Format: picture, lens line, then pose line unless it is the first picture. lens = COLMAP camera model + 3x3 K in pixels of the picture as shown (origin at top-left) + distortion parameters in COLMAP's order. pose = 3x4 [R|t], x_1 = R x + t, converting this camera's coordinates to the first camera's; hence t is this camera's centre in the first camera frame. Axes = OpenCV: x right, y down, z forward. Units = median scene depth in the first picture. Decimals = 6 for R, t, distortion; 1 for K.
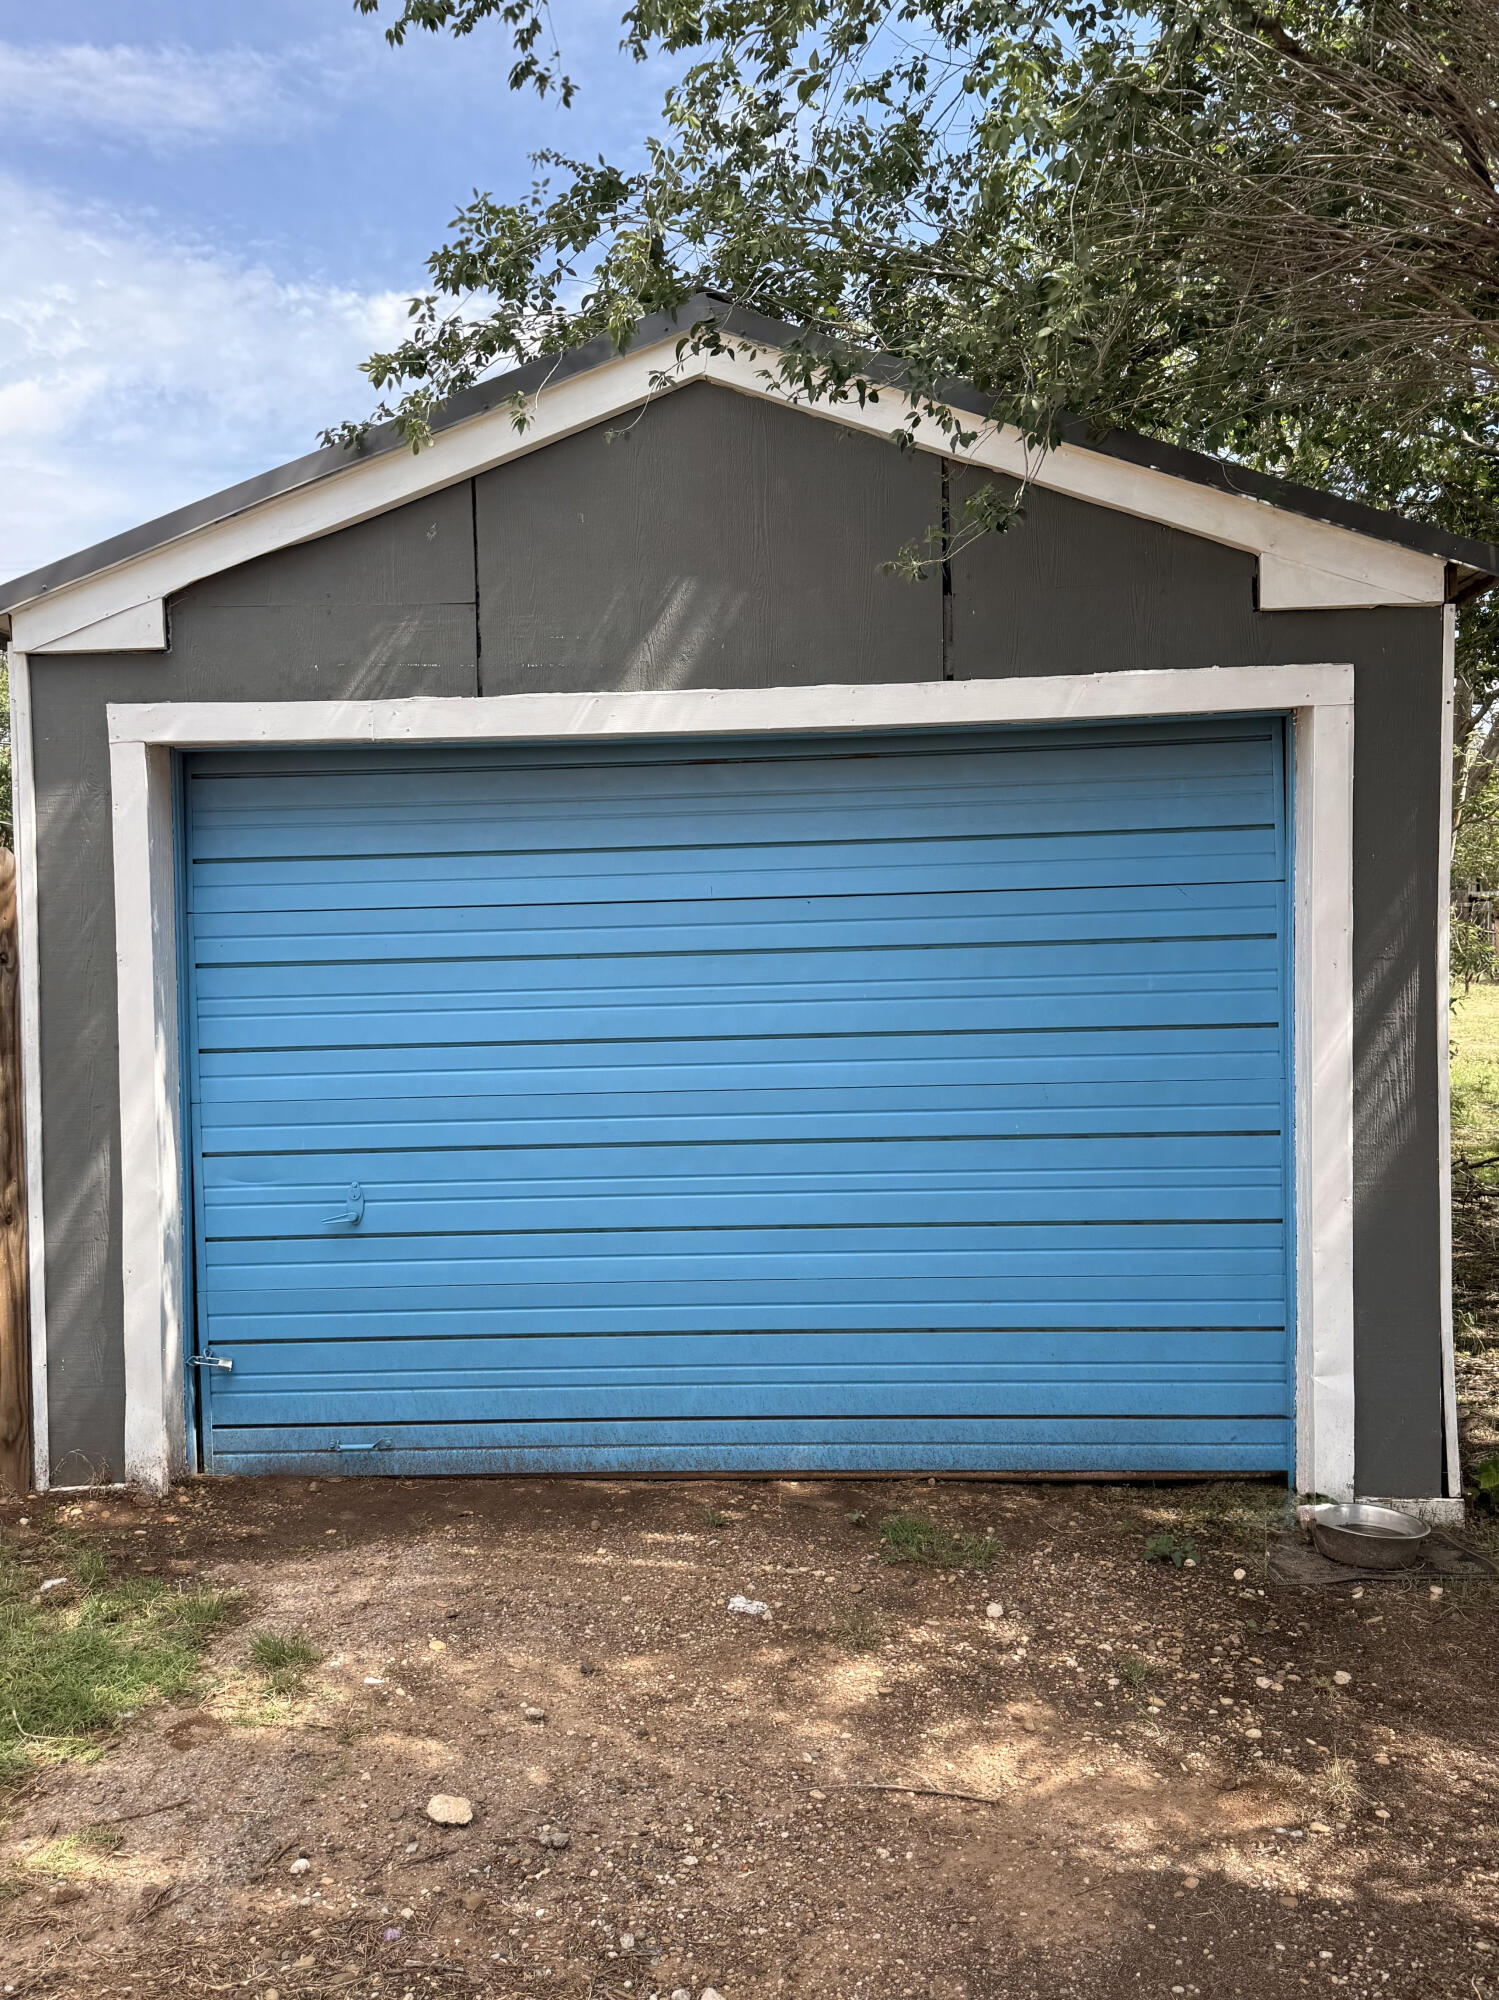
lens RADIAL K [[1779.7, 0, 753.0], [0, 1779.7, 1002.5], [0, 0, 1]] dist [0.133902, 0.002018]
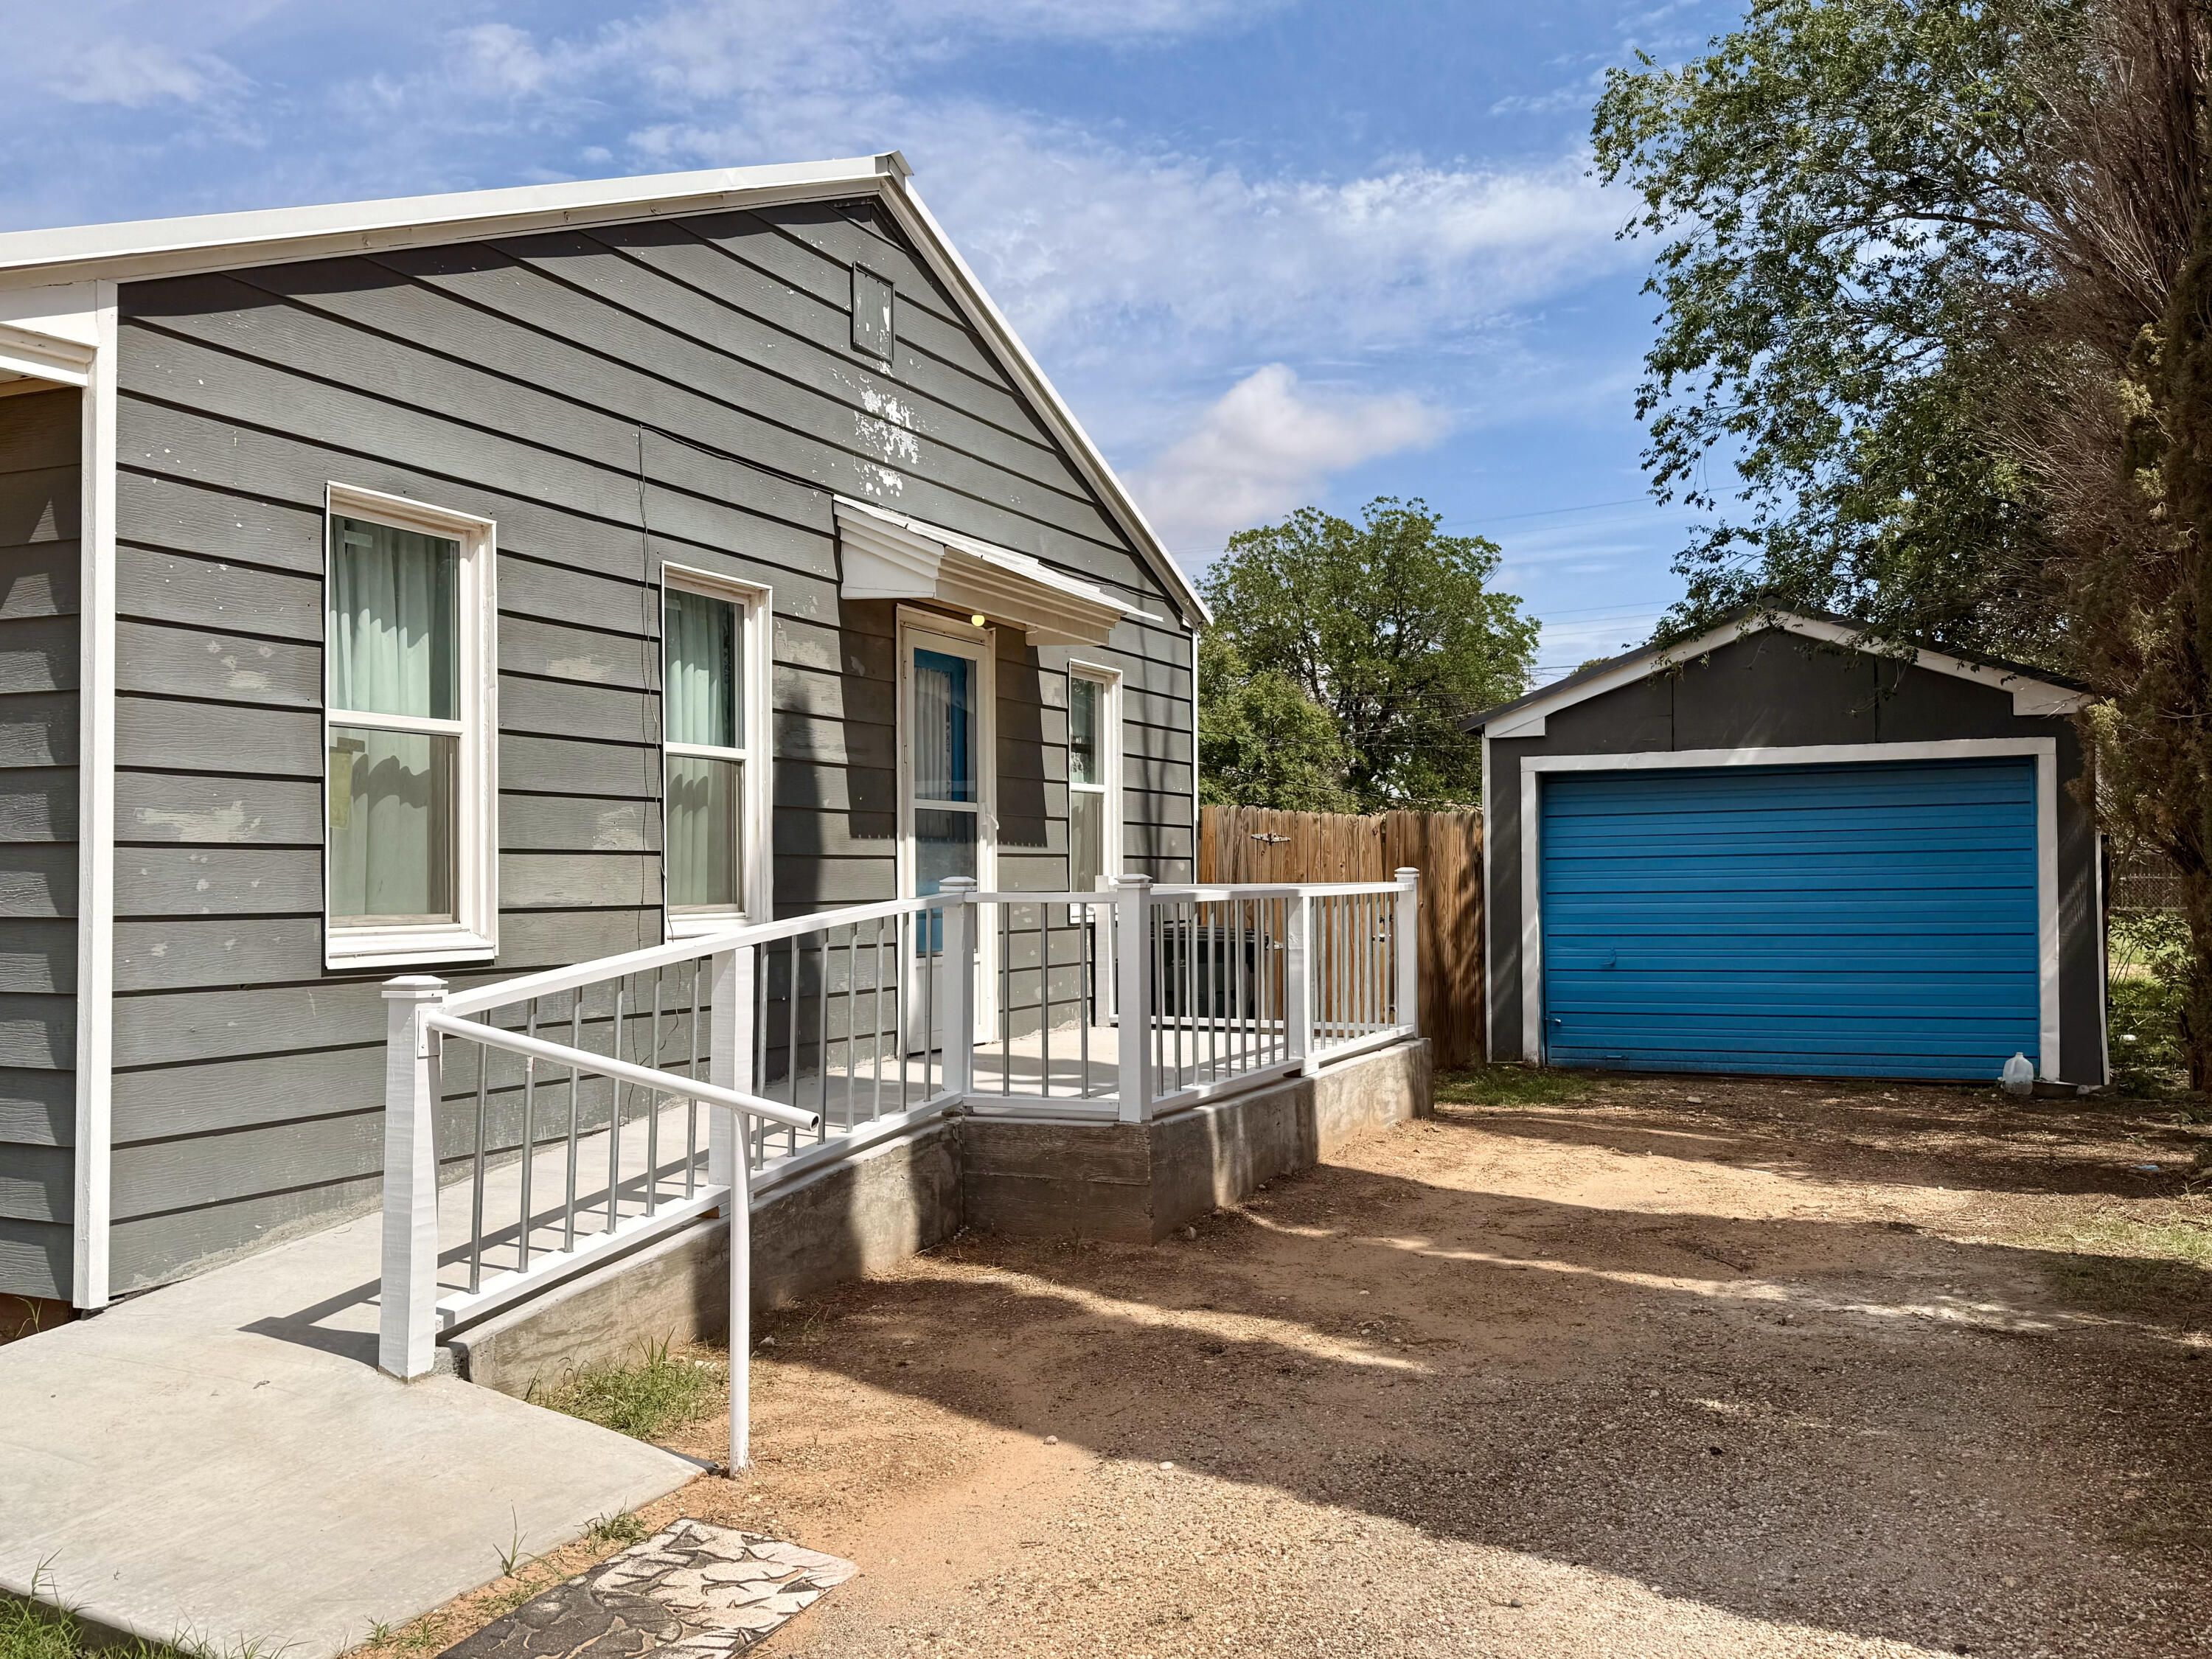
lens RADIAL K [[2012.3, 0, 1112.3], [0, 2012.3, 826.6], [0, 0, 1]] dist [0.164705, -0.234841]
pose [[0.951170, 0.002265, -0.308659, -0.017858], [-0.021471, 0.998036, -0.058841, 0.116629], [0.307920, 0.062595, 0.949351, -1.908702]]
